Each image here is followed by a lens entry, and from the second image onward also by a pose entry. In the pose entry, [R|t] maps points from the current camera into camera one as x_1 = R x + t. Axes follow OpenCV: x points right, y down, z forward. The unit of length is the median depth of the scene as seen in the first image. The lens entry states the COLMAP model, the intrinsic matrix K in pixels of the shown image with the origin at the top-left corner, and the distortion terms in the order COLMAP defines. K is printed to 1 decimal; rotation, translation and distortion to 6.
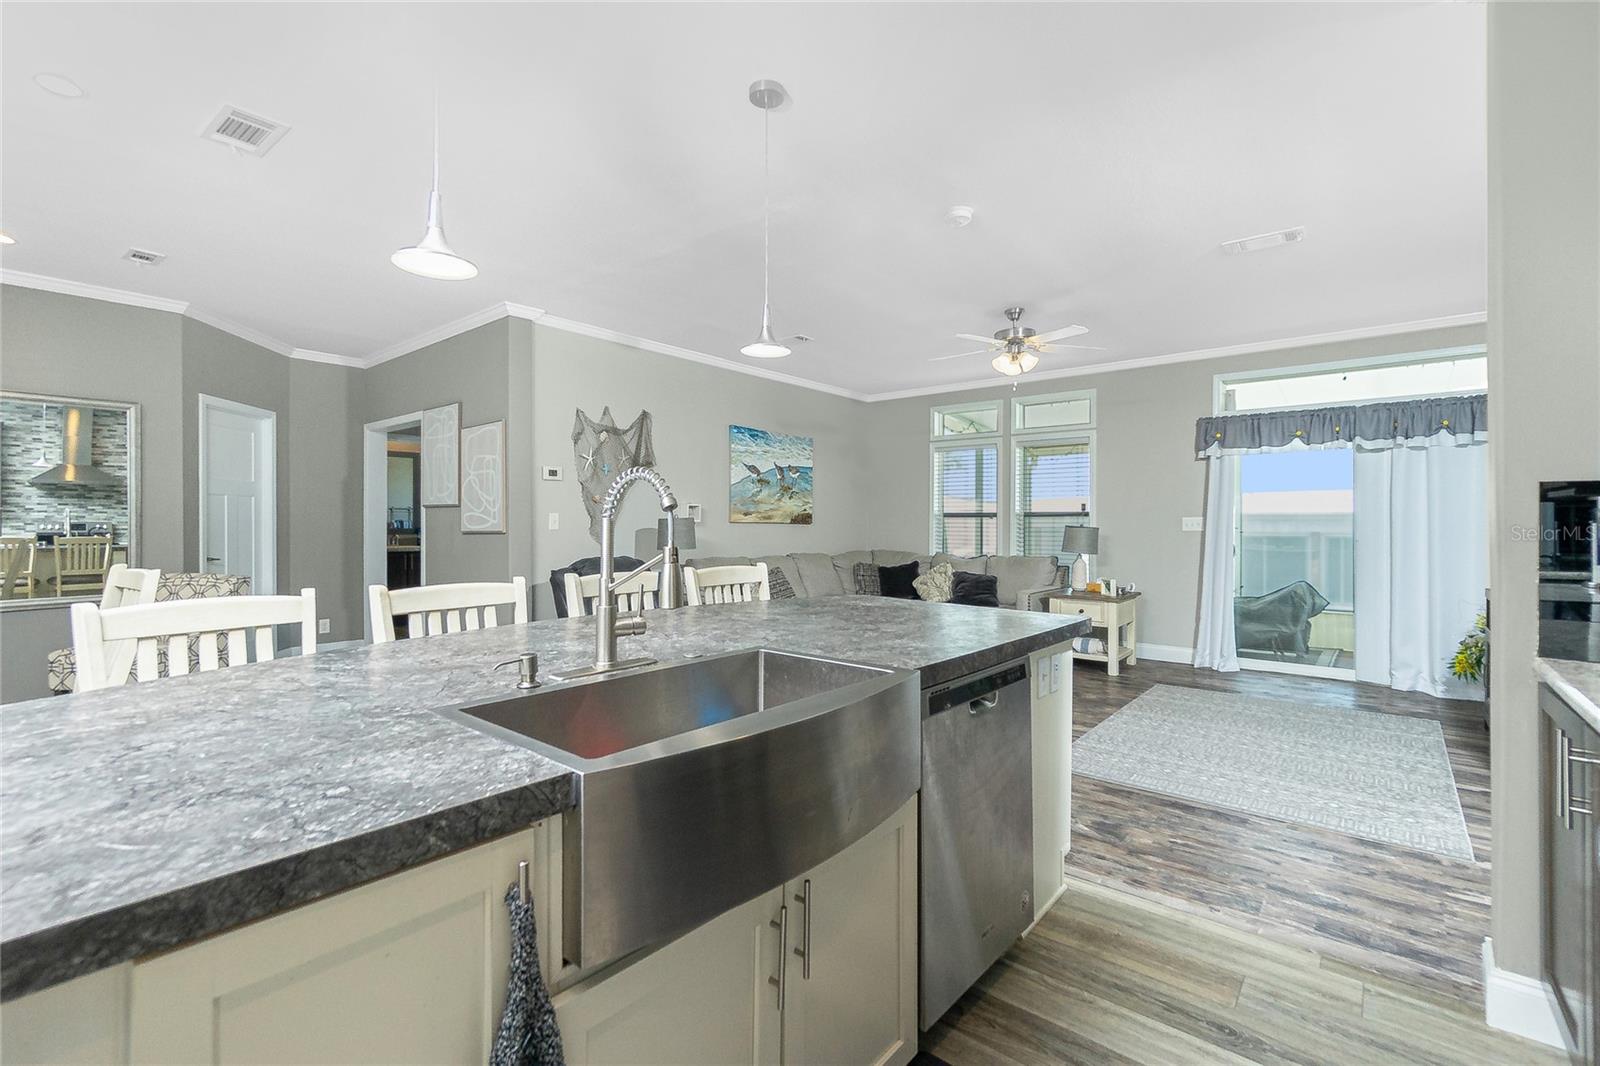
lens RADIAL K [[701.1, 0, 772.0], [0, 701.1, 528.4], [0, 0, 1]] dist [-0.001701, 0.001178]
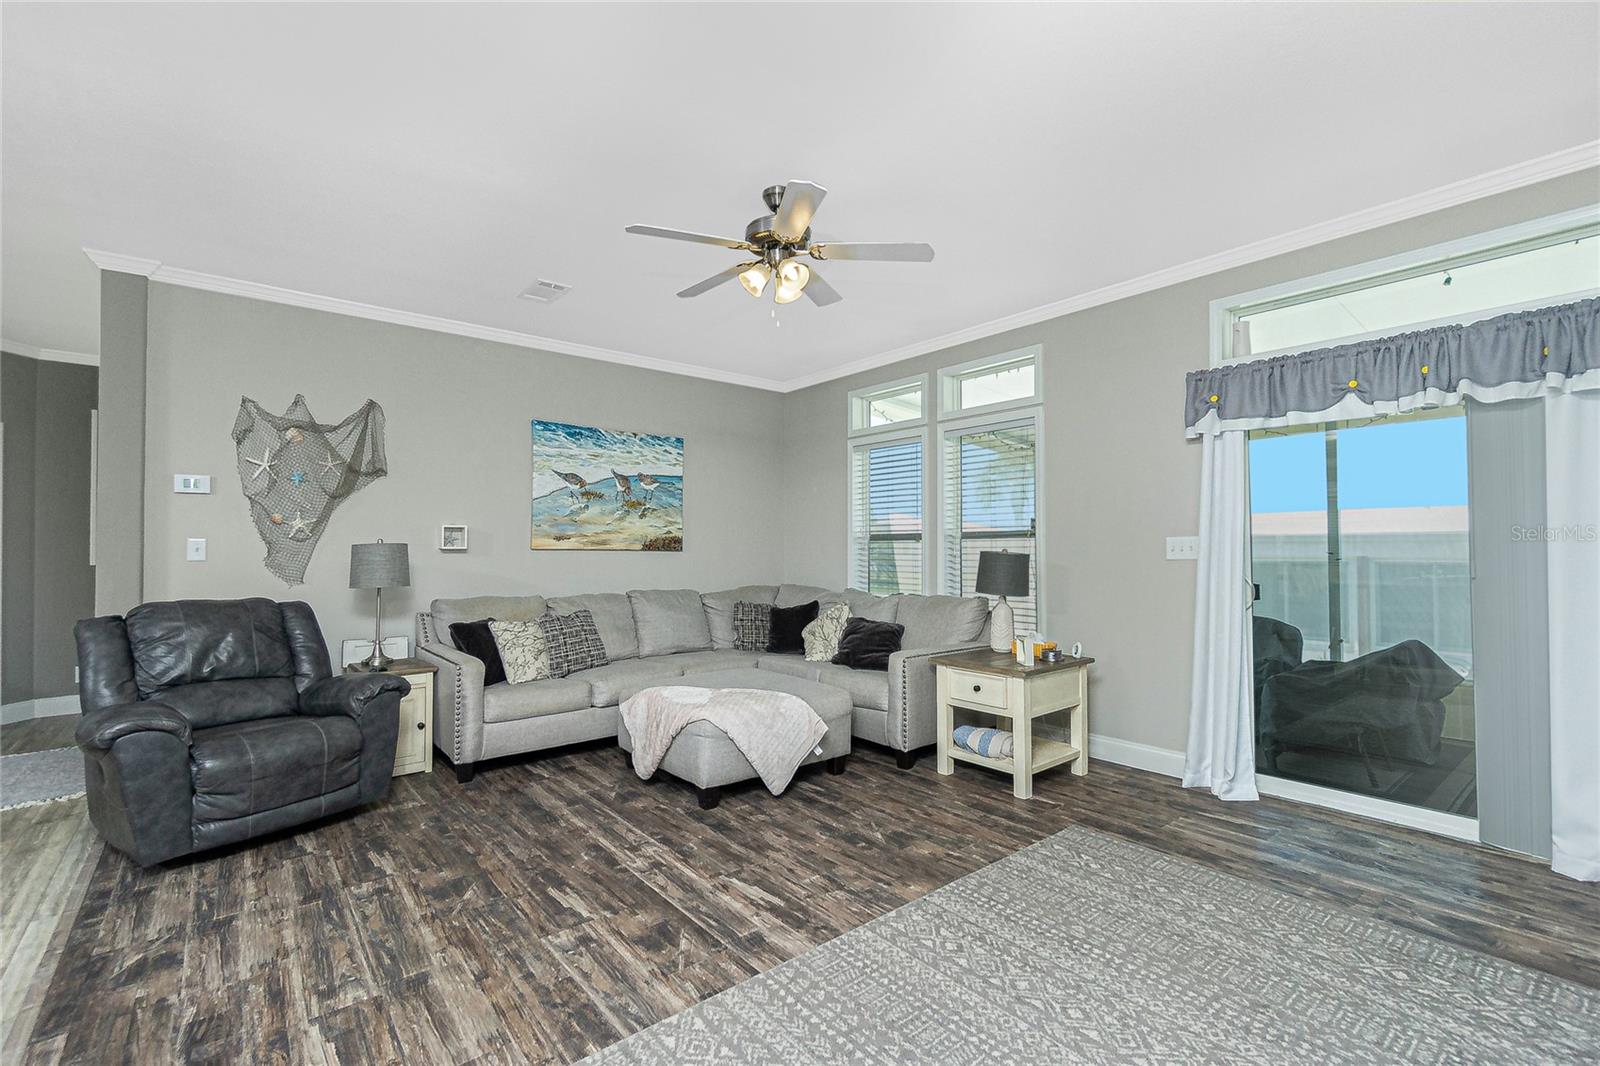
lens RADIAL K [[701.1, 0, 773.9], [0, 701.1, 541.6], [0, 0, 1]] dist [-0.001701, 0.001178]
pose [[0.983055, -0.007546, -0.183155, 0.397142], [0.004022, 0.999800, -0.019604, -0.001177], [0.183266, 0.018536, 0.982889, 0.366584]]
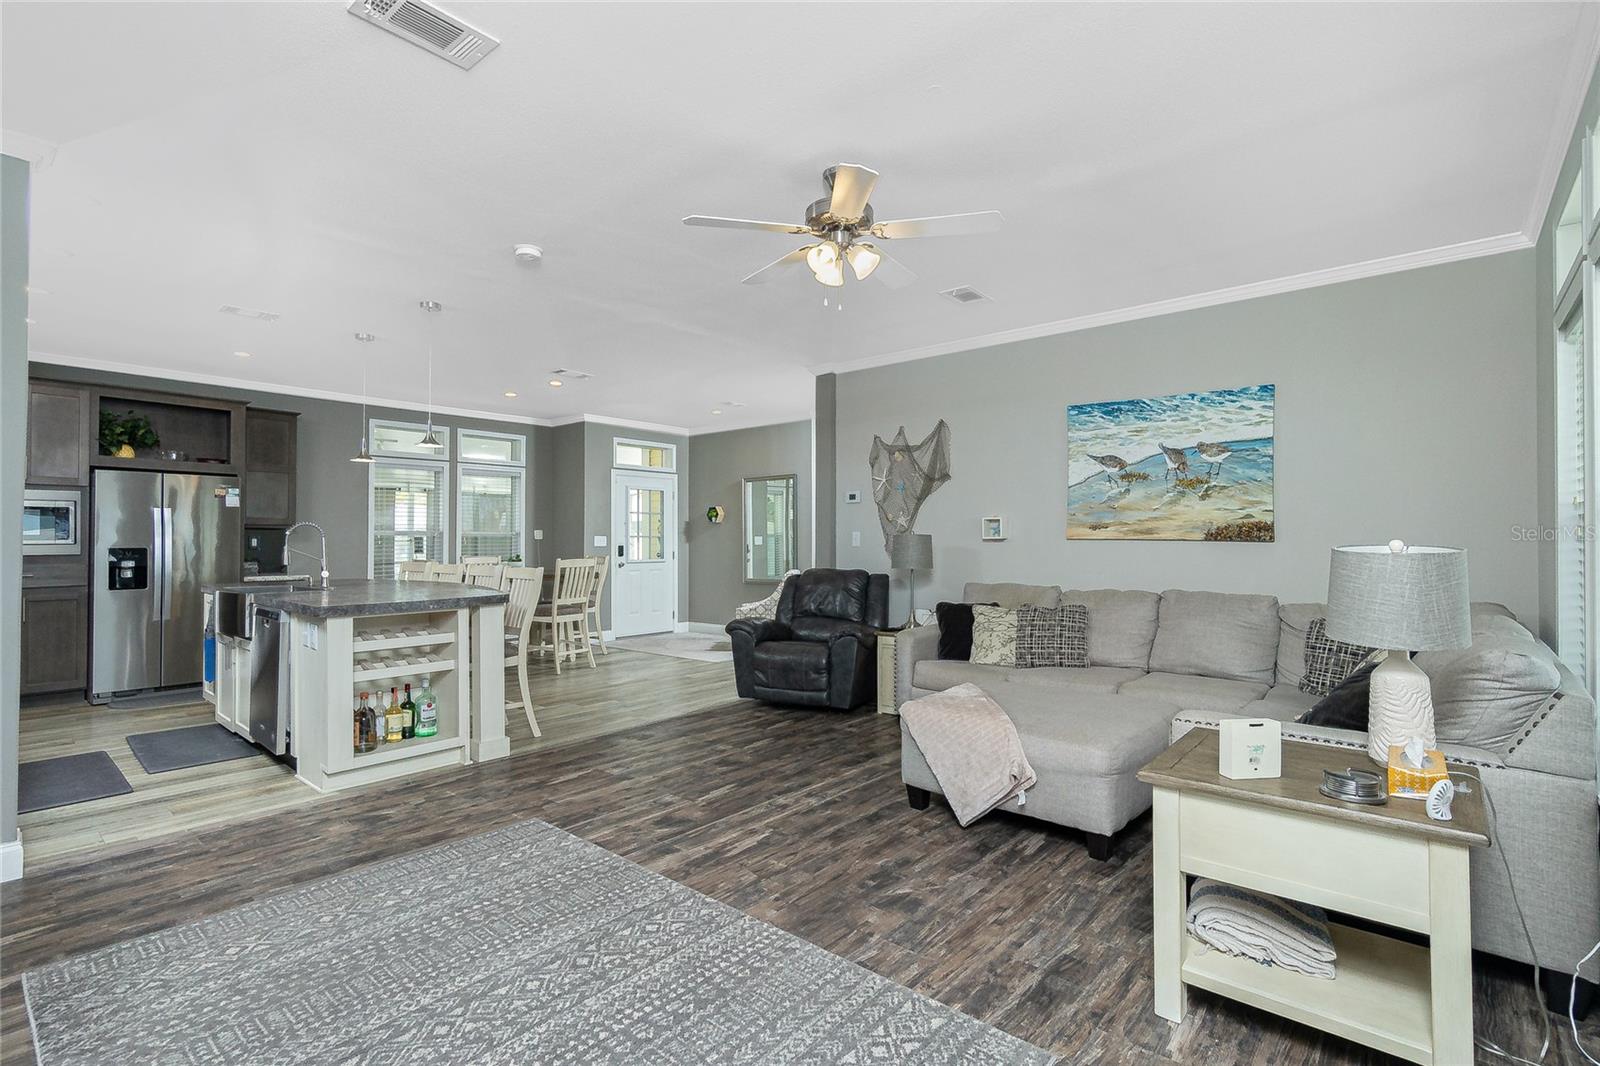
lens RADIAL K [[735.8, 0, 800.5], [0, 735.8, 531.1], [0, 0, 1]] dist [-0.007113, 0.000928]
pose [[0.015441, -0.016742, -0.999741, 0.837543], [-0.008938, 0.999818, -0.016882, -0.001654], [0.999841, 0.009196, 0.015288, 0.843198]]
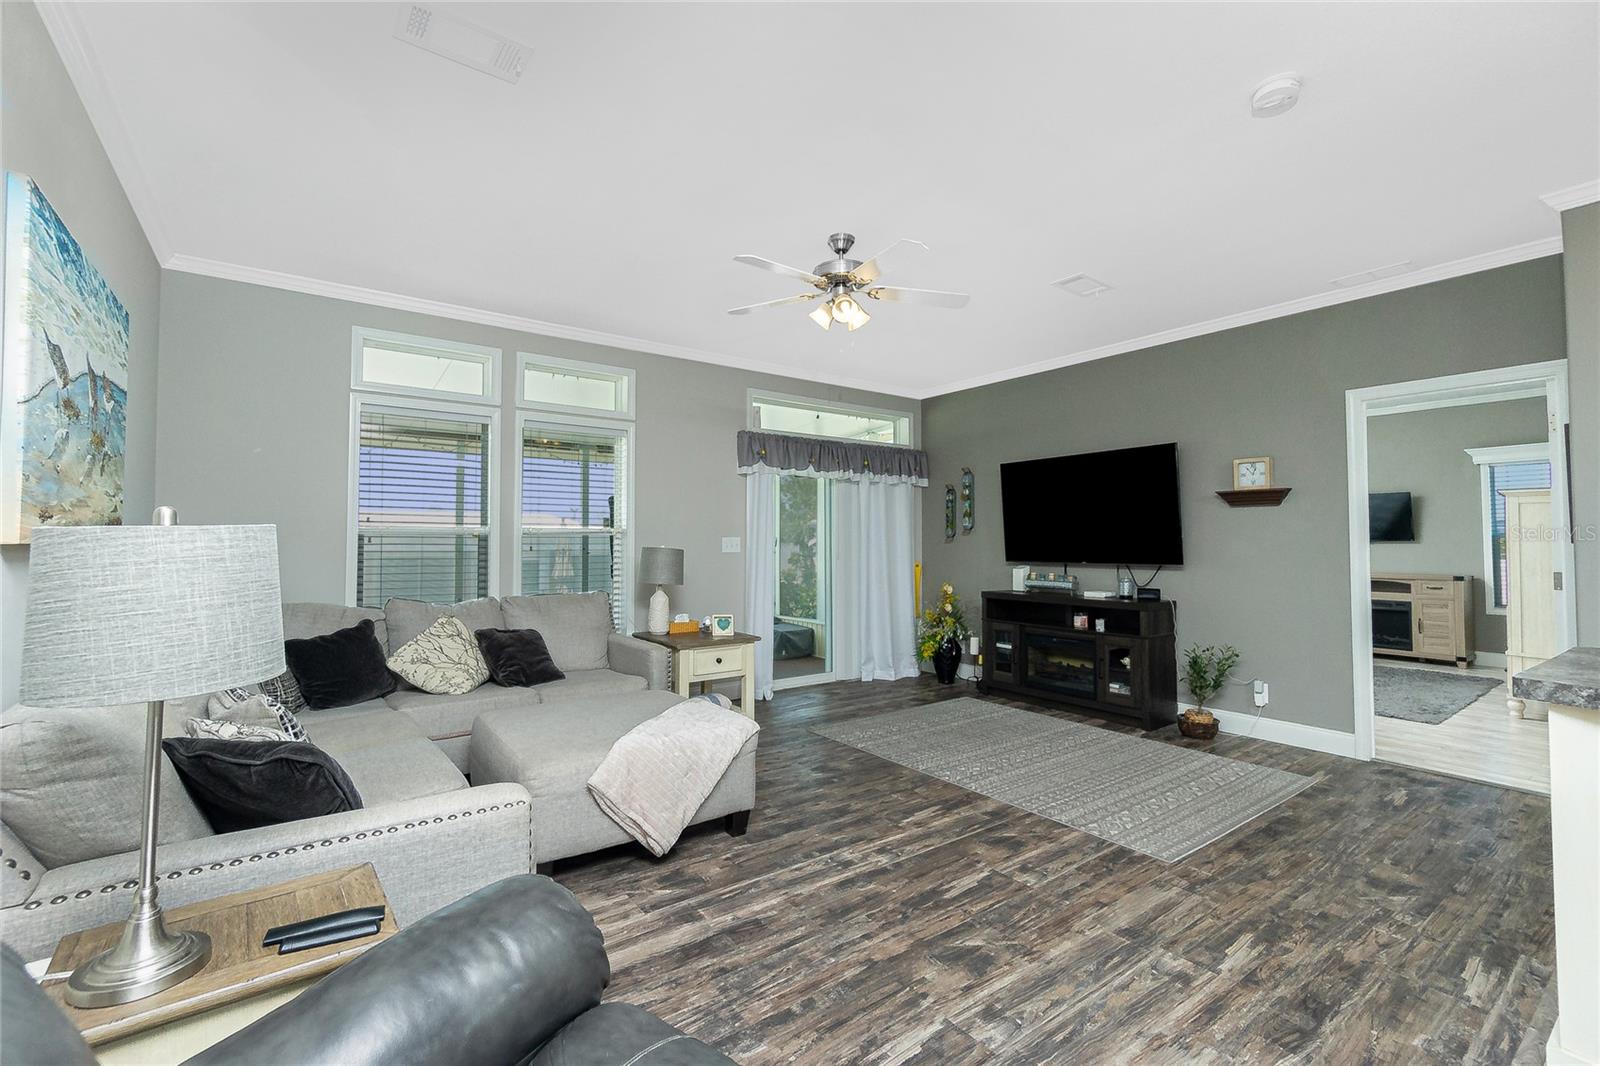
lens RADIAL K [[701.1, 0, 791.1], [0, 701.1, 521.1], [0, 0, 1]] dist [-0.001701, 0.001178]
pose [[0.221162, 0.031991, 0.974712, -0.292553], [0.009873, 0.999337, -0.035040, -0.004842], [-0.975187, 0.017372, 0.220699, 0.789261]]
